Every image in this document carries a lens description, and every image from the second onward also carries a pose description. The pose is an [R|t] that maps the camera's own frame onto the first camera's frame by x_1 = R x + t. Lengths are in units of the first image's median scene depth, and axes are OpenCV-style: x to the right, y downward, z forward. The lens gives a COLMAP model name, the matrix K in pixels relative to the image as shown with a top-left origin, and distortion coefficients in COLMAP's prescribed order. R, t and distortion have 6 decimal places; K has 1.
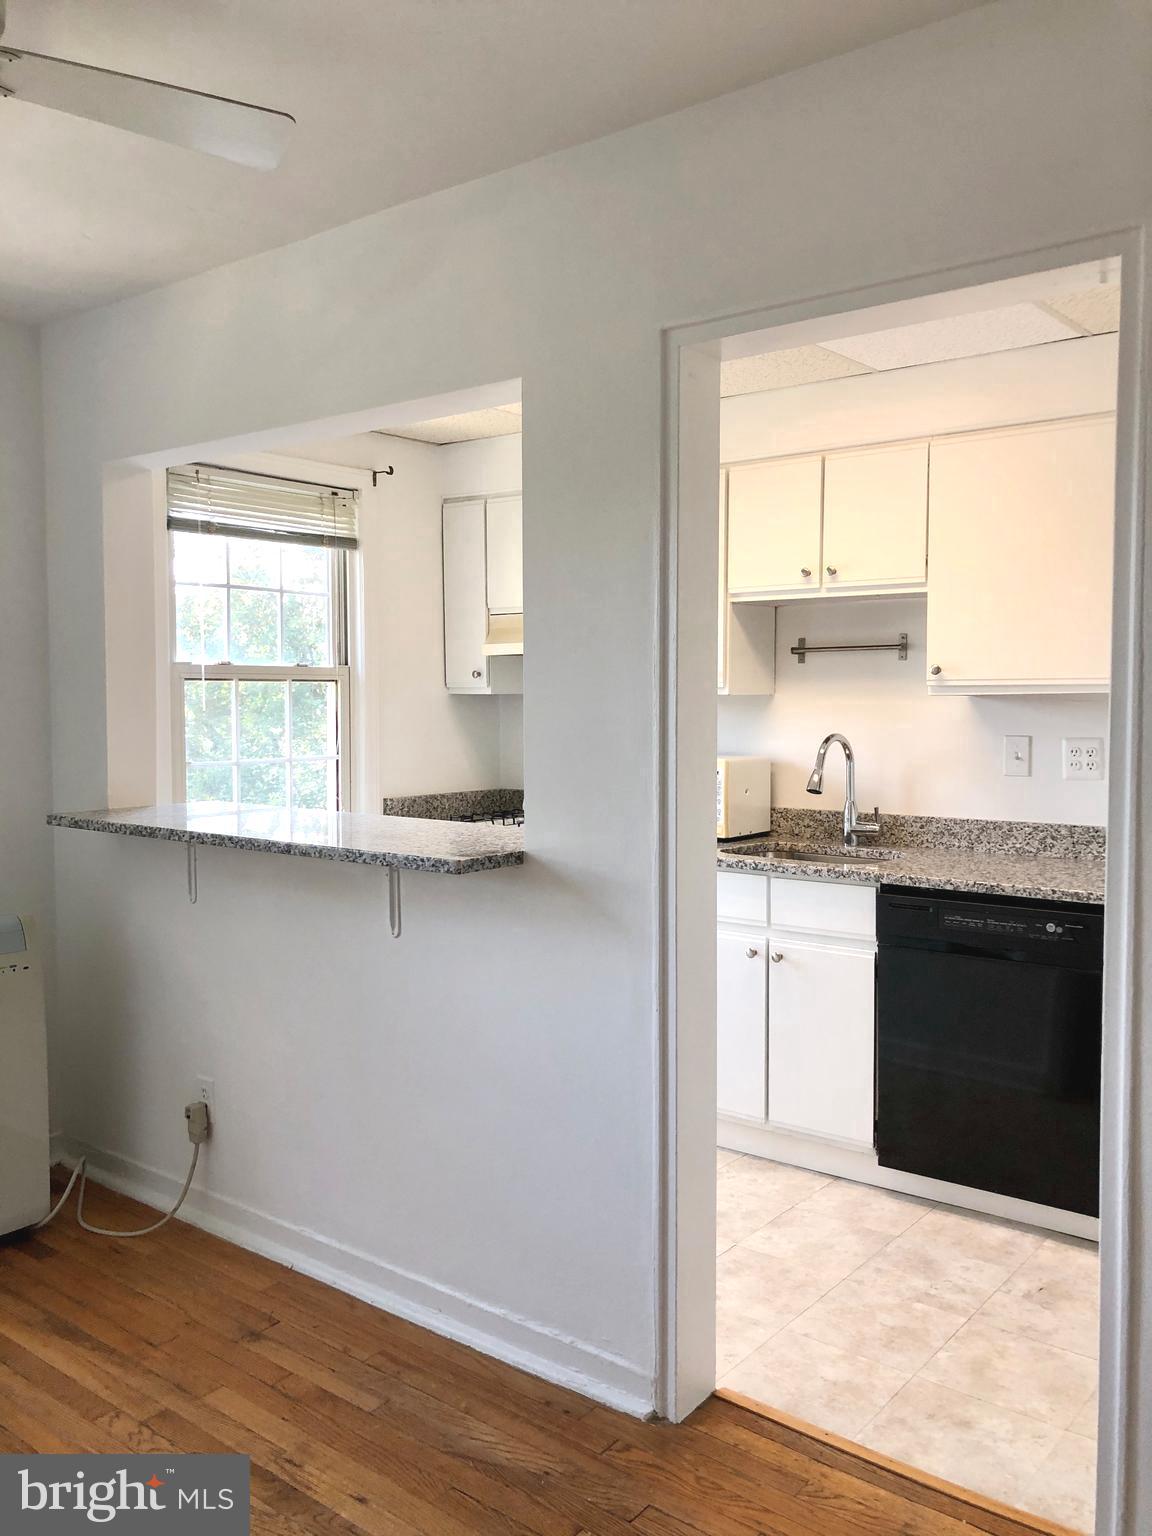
lens RADIAL K [[1250.2, 0, 584.0], [0, 1250.2, 765.5], [0, 0, 1]] dist [0.046392, -0.014266]
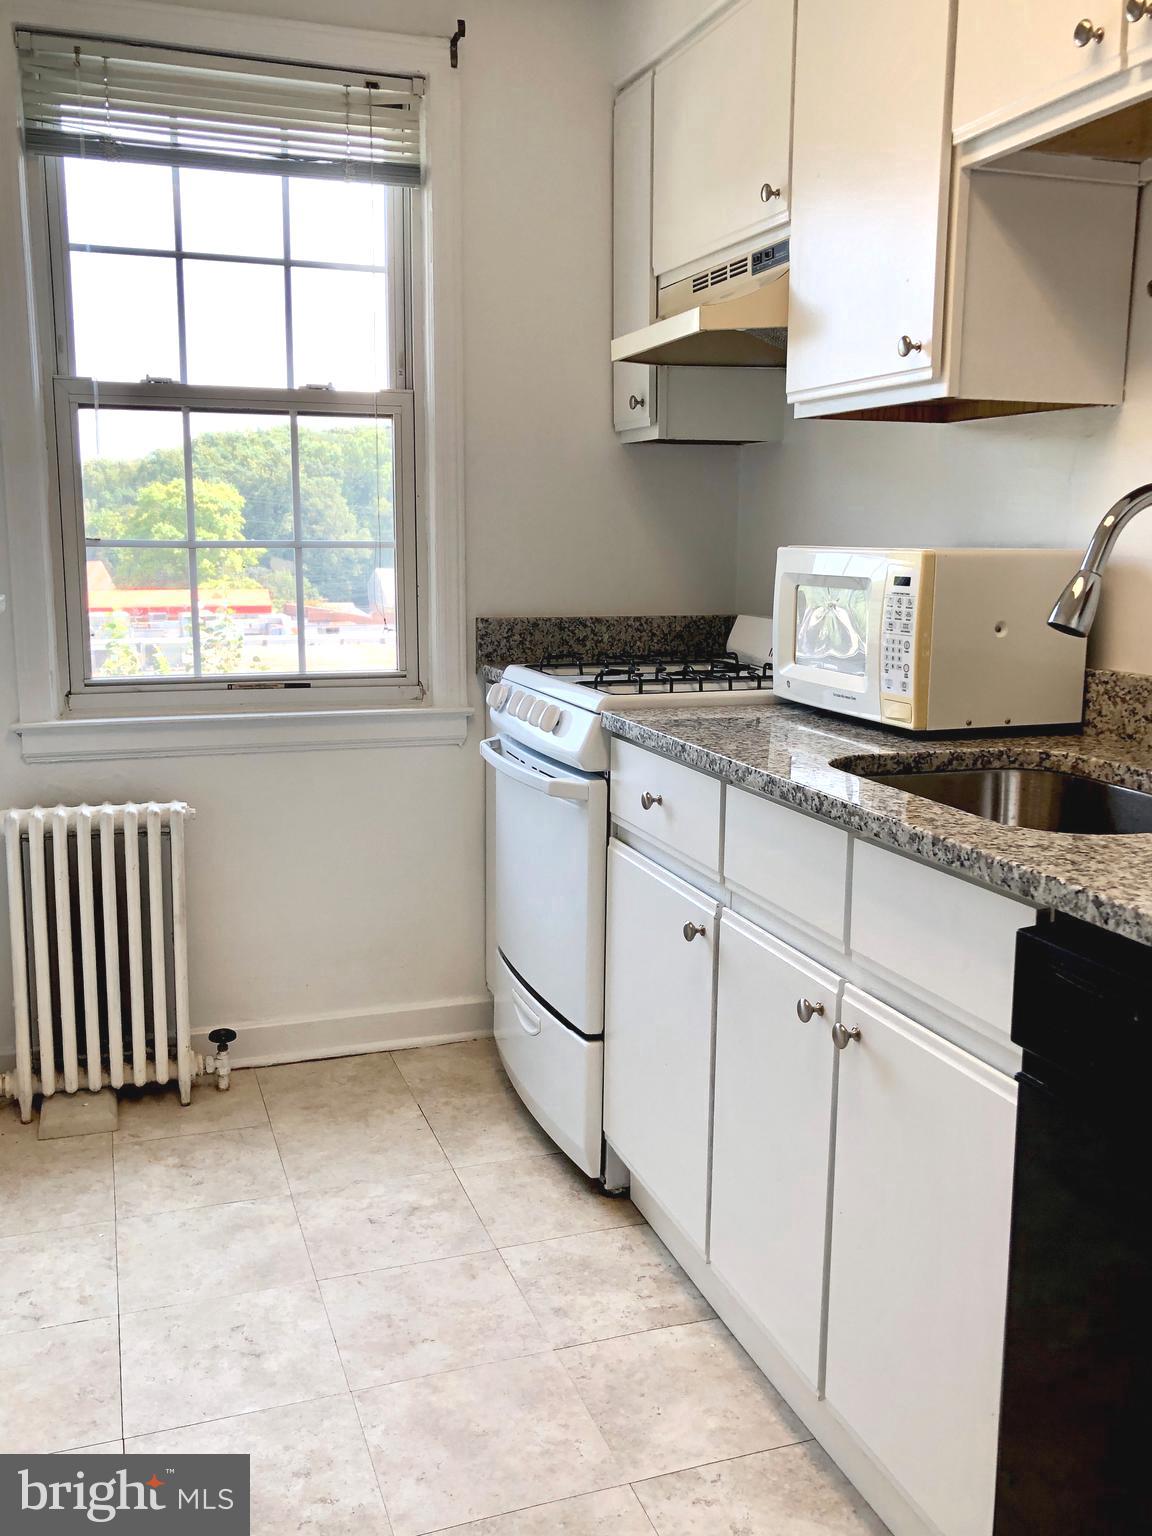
lens RADIAL K [[1358.0, 0, 572.7], [0, 1358.0, 775.2], [0, 0, 1]] dist [0.053057, -0.090517]
pose [[0.846385, 0.103120, -0.522492, 0.266809], [-0.039983, 0.990610, 0.130740, 0.015704], [0.531068, -0.089766, 0.842561, 0.530662]]
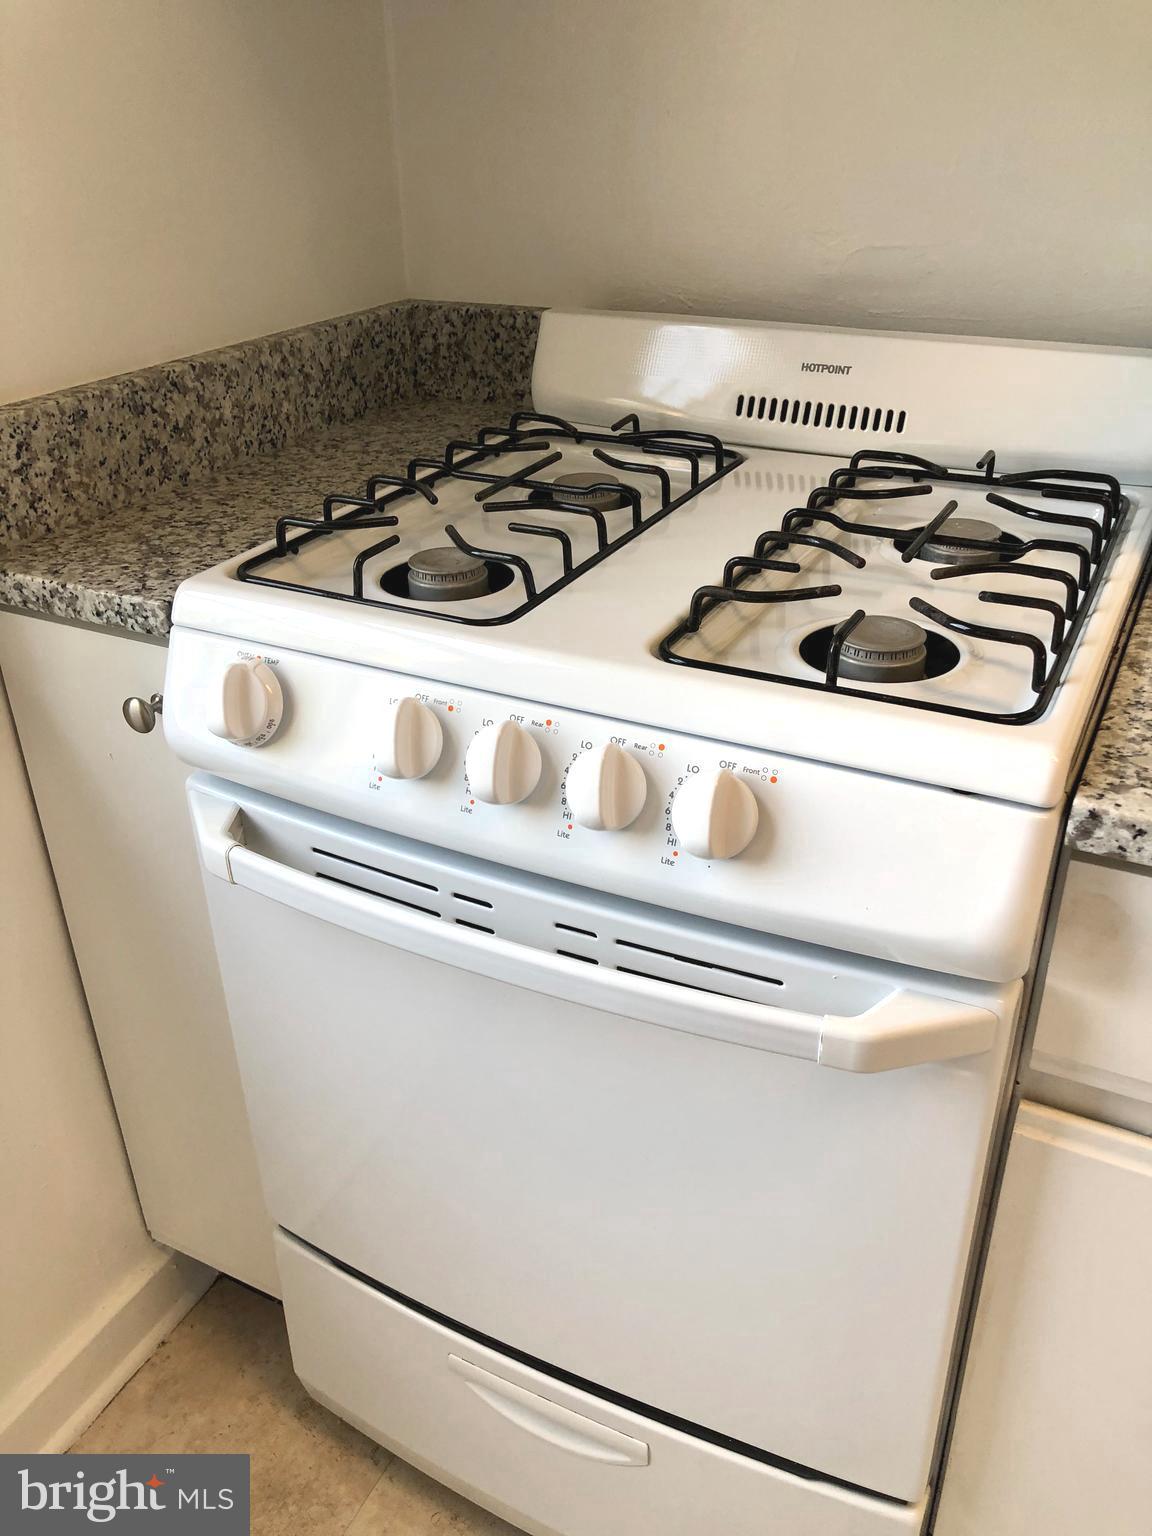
lens RADIAL K [[1250.2, 0, 574.5], [0, 1250.2, 775.0], [0, 0, 1]] dist [0.046392, -0.014266]
pose [[0.980931, -0.114203, 0.157263, -0.109002], [0.033706, 0.896850, 0.441048, -0.010832], [-0.191411, -0.427337, 0.883598, 0.897224]]
